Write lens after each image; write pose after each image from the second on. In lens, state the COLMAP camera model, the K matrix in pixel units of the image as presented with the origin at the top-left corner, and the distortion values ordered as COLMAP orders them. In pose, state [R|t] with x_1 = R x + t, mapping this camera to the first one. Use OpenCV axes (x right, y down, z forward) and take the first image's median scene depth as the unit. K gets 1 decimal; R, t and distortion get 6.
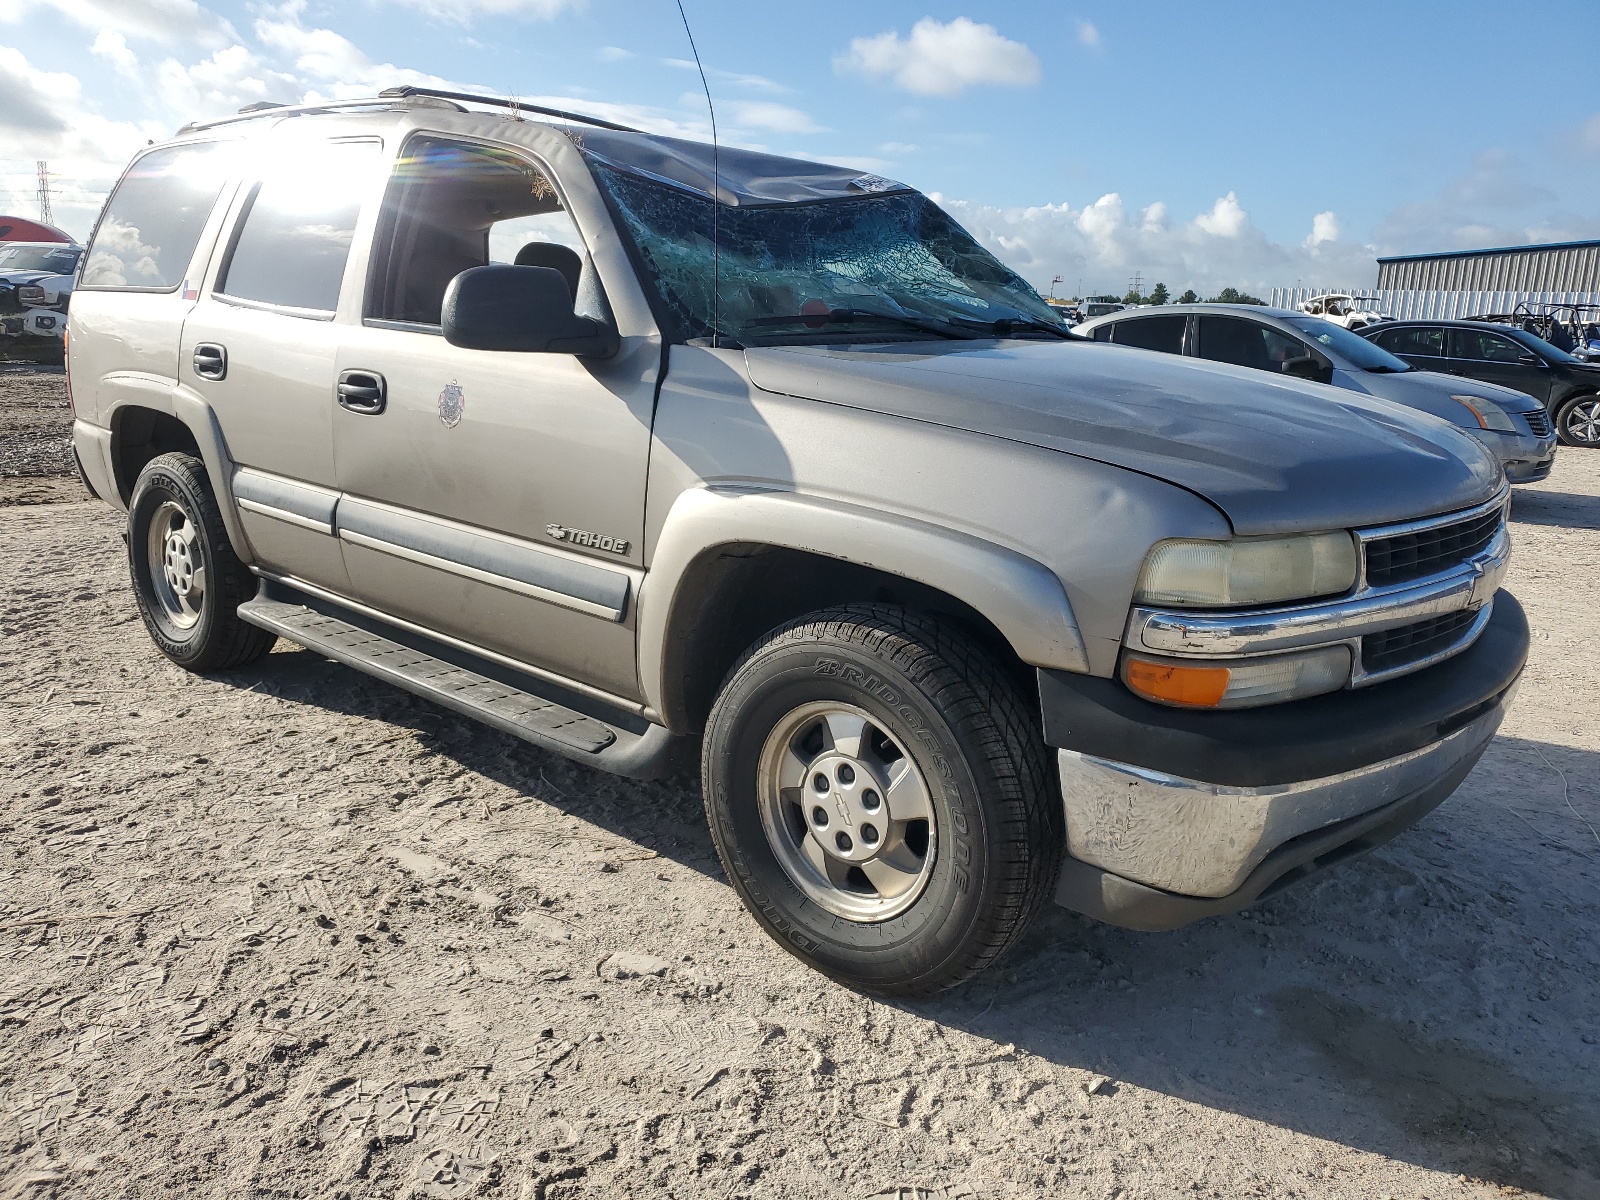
lens RADIAL K [[1296.3, 0, 800.0], [0, 1296.3, 600.0], [0, 0, 1]] dist [0.044800, -0.002361]
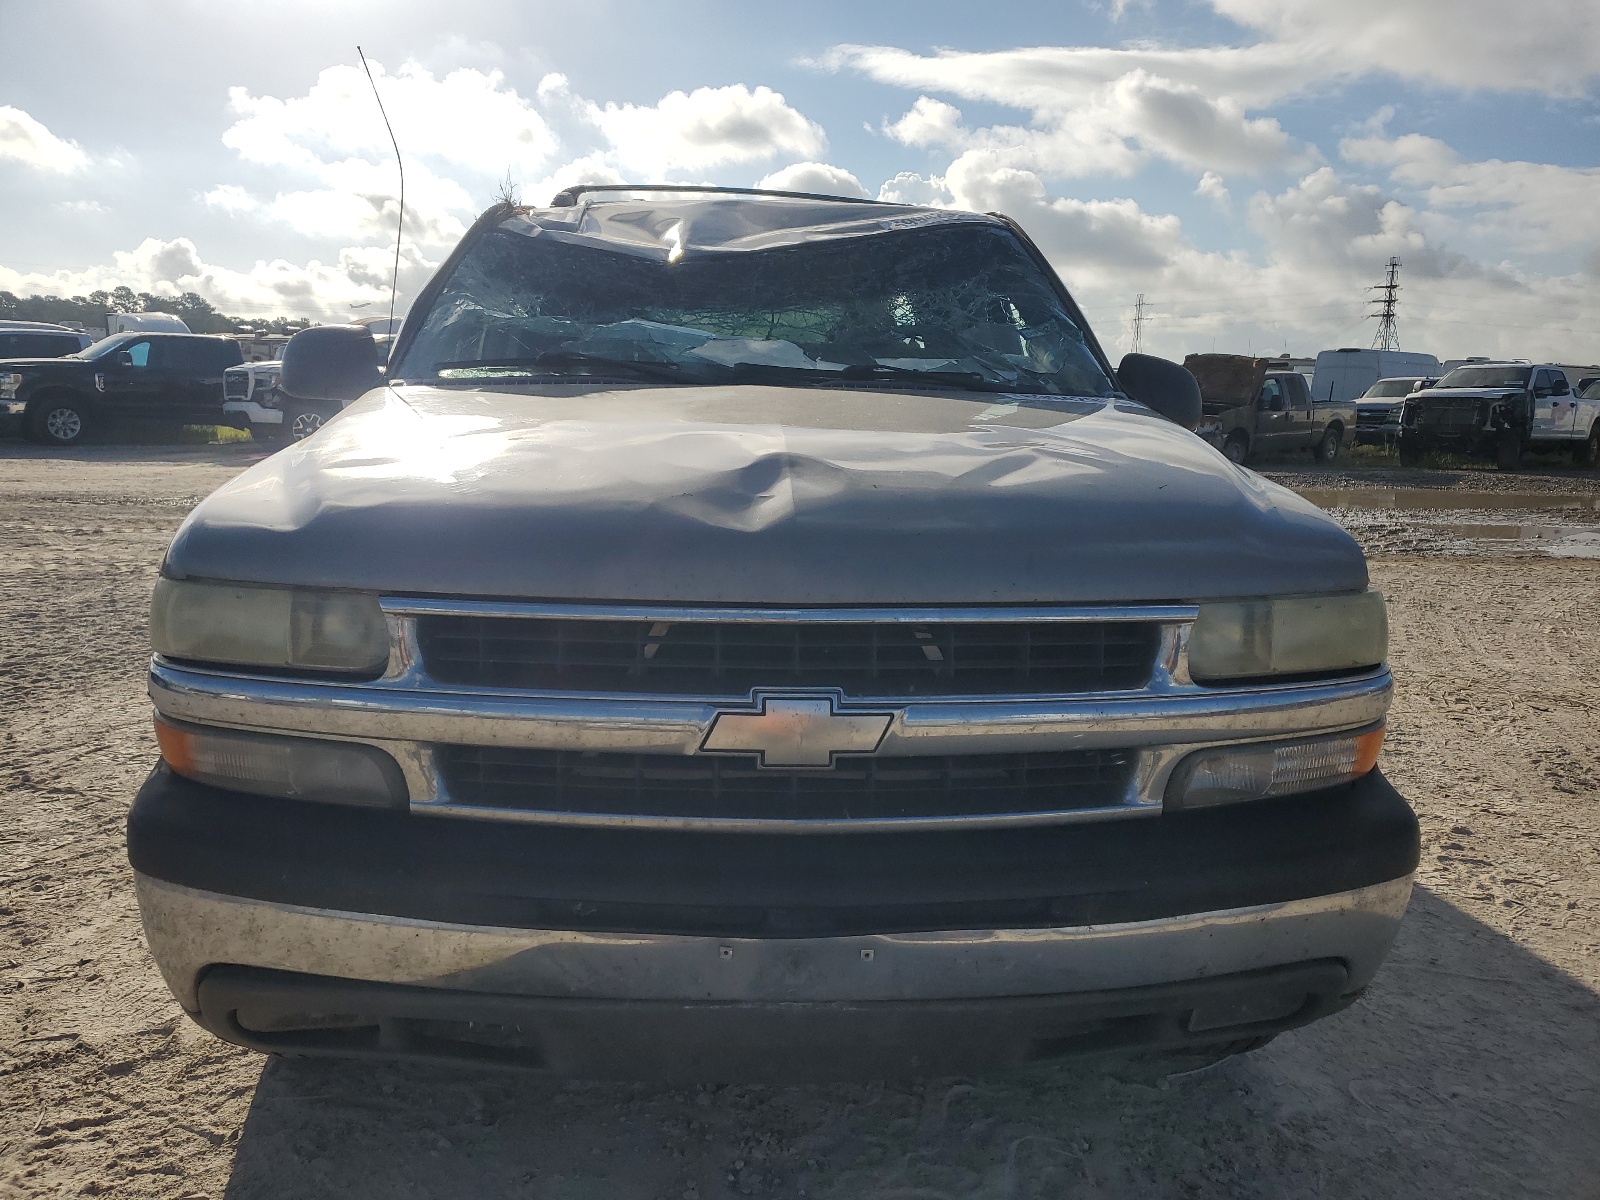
lens RADIAL K [[1296.3, 0, 800.0], [0, 1296.3, 600.0], [0, 0, 1]] dist [0.044800, -0.002361]
pose [[0.671184, 0.100376, -0.734464, 0.089429], [-0.162388, 0.986634, -0.013558, -0.006170], [0.723286, 0.128368, 0.678513, 0.052091]]
